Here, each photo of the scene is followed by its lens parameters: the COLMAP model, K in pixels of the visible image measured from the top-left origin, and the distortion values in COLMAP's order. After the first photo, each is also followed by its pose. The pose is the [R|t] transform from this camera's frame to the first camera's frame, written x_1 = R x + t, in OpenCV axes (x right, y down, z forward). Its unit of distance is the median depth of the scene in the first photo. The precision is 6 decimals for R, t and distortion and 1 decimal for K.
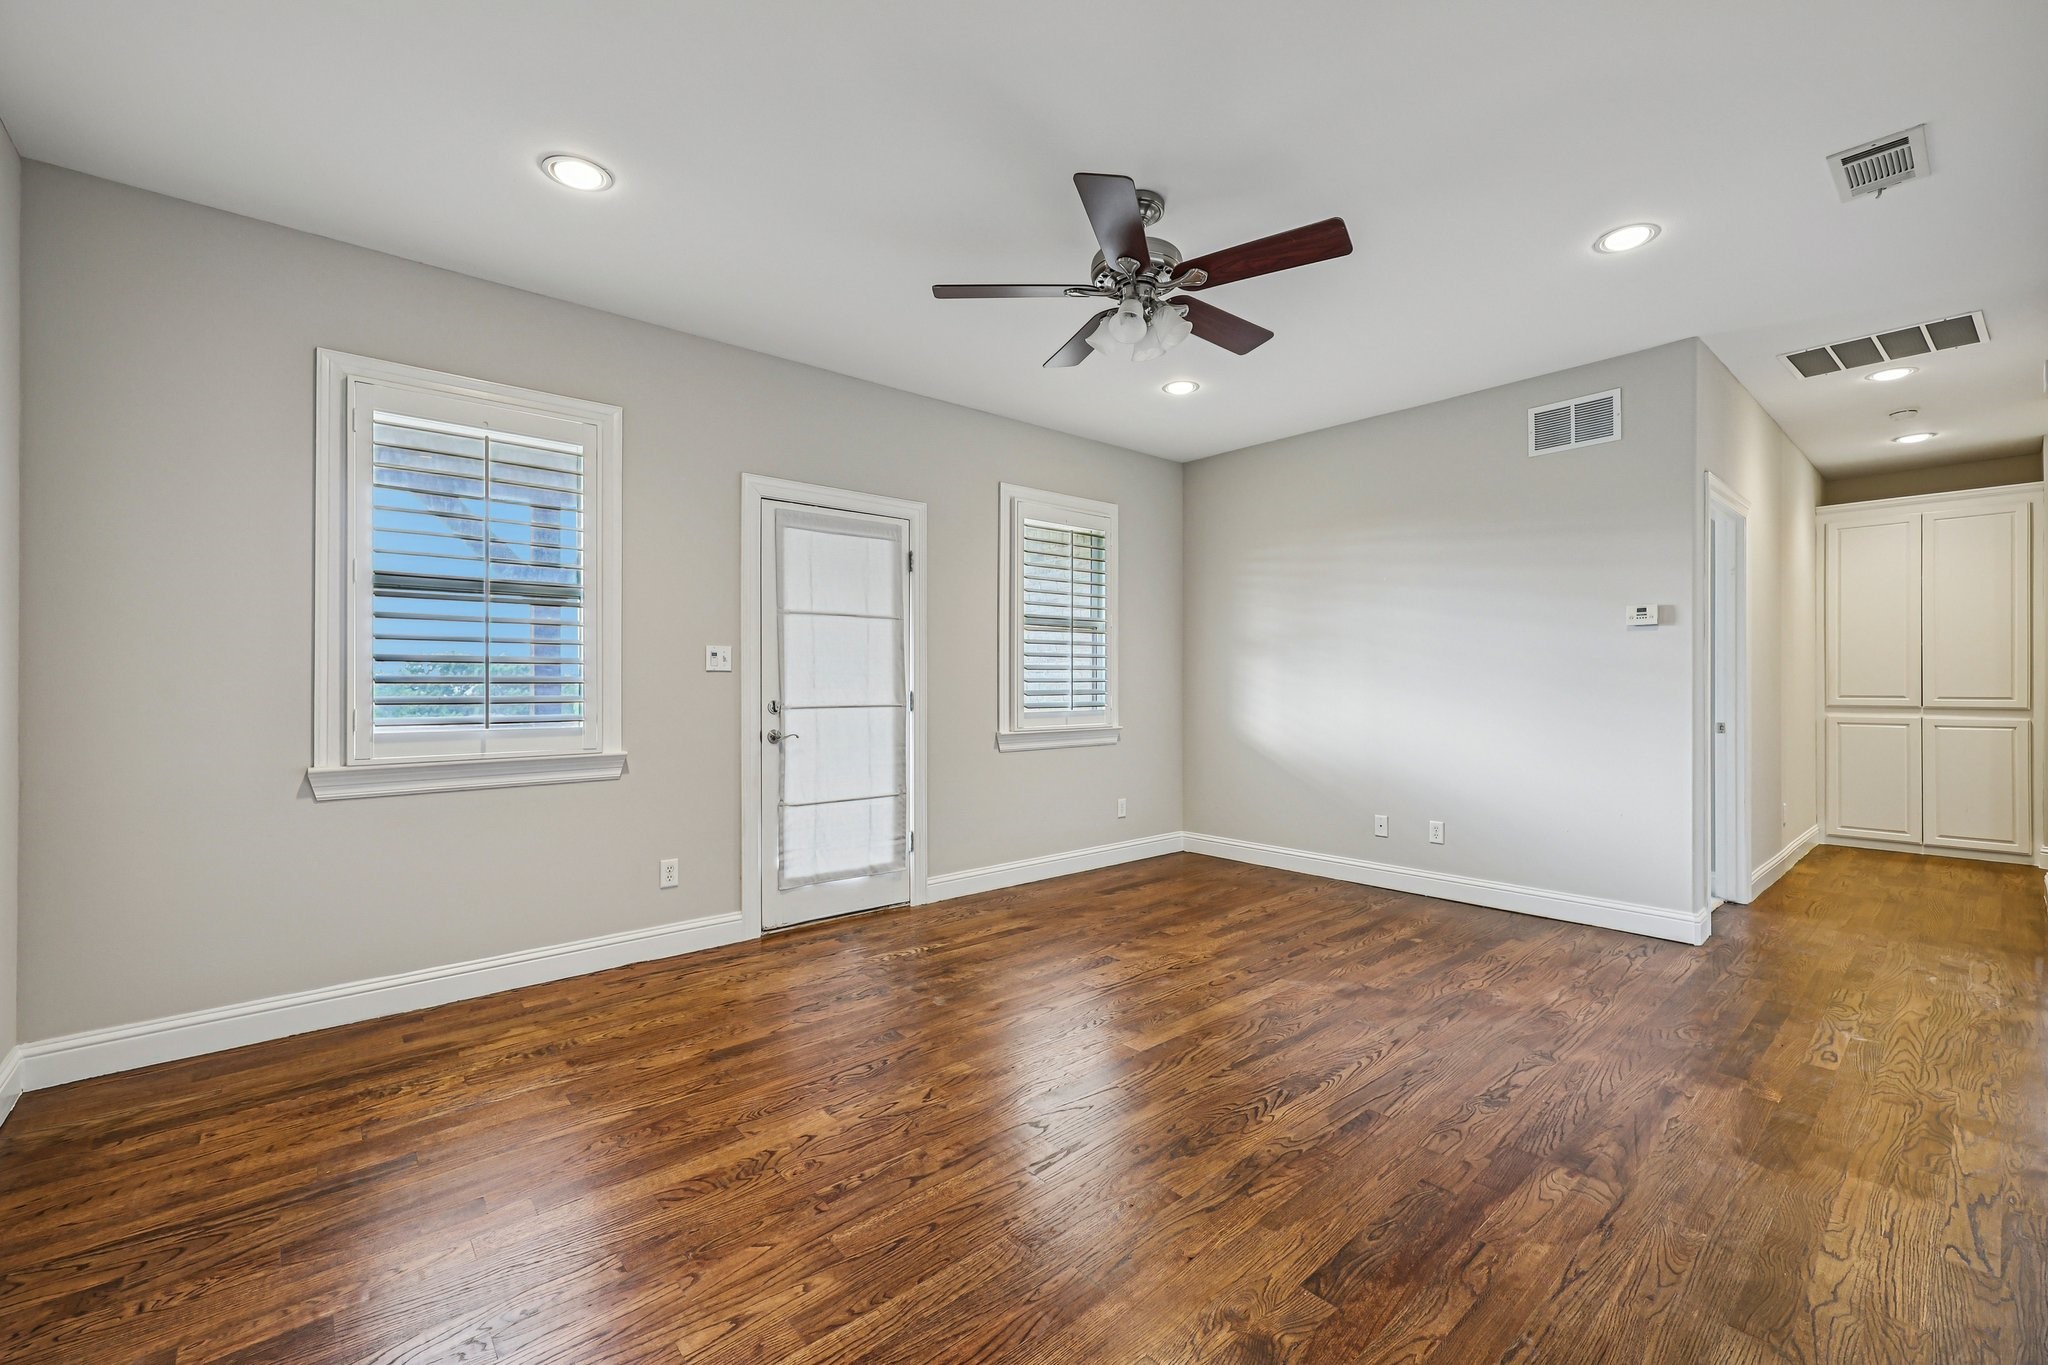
lens RADIAL K [[848.0, 0, 1032.4], [0, 848.0, 683.8], [0, 0, 1]] dist [0.000597, -0.000129]
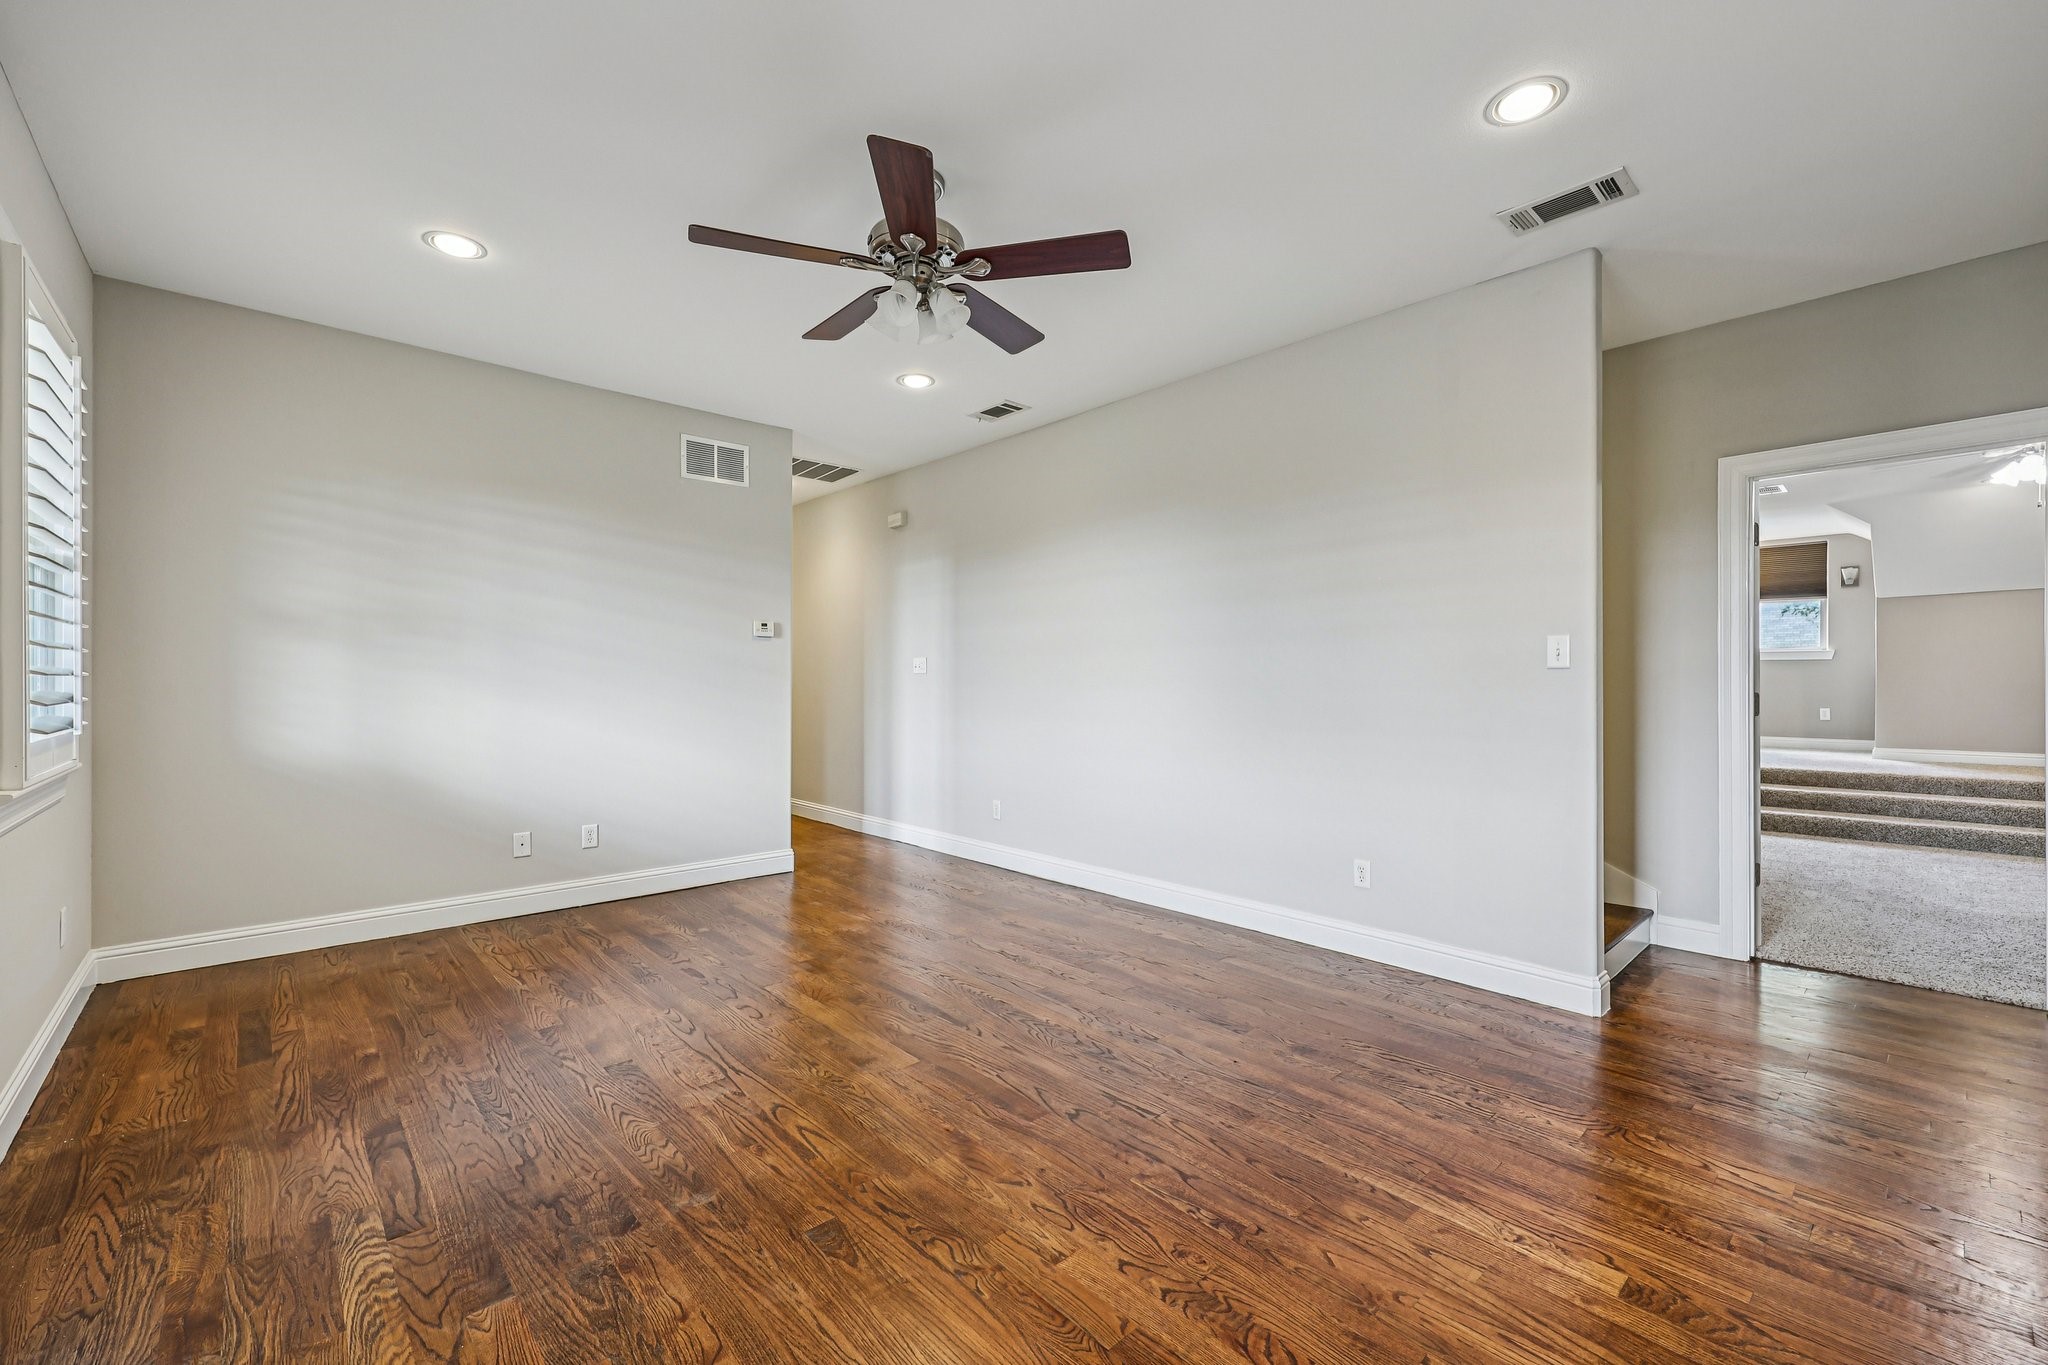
lens RADIAL K [[848.0, 0, 1031.6], [0, 848.0, 682.5], [0, 0, 1]] dist [0.000597, -0.000129]
pose [[-0.028715, 0.001817, 0.999586, -0.723622], [-0.002109, 0.999996, -0.001878, 0.003360], [-0.999585, -0.002162, -0.028711, 0.774457]]
